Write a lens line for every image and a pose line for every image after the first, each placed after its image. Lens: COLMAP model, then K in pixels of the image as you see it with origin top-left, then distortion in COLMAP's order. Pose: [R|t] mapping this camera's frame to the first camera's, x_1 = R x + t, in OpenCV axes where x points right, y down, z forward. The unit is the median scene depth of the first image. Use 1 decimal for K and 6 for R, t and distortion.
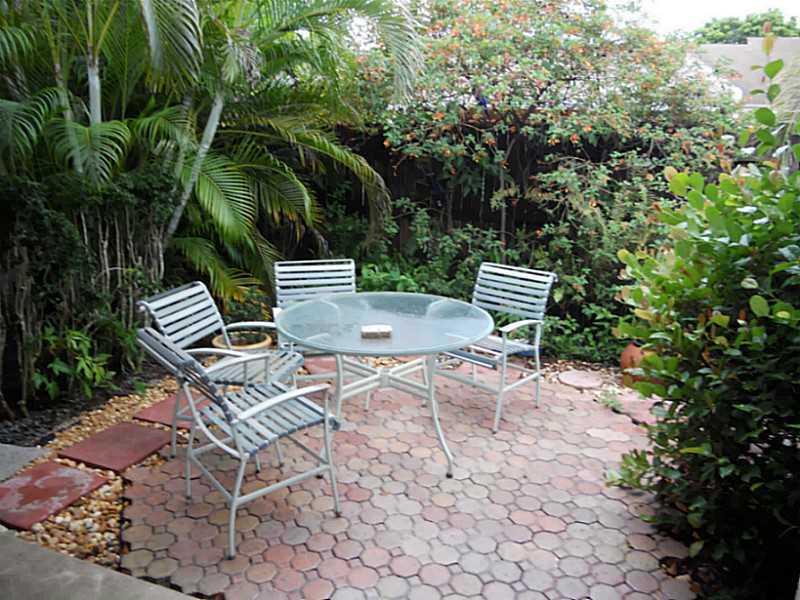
lens RADIAL K [[600.3, 0, 400.0], [0, 600.3, 300.0], [0, 0, 1]] dist [-0.066087, 0.009016]
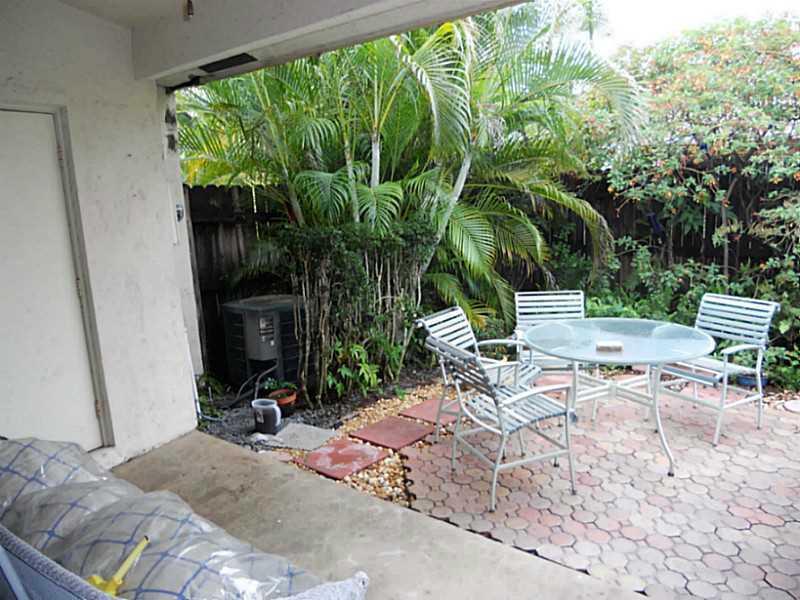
lens RADIAL K [[579.5, 0, 400.4], [0, 579.5, 302.9], [0, 0, 1]] dist [-0.082580, 0.045501]
pose [[0.937684, 0.008570, -0.347385, -0.020812], [-0.029597, 0.998033, -0.055269, 0.027526], [0.346227, 0.062106, 0.936093, -0.155996]]
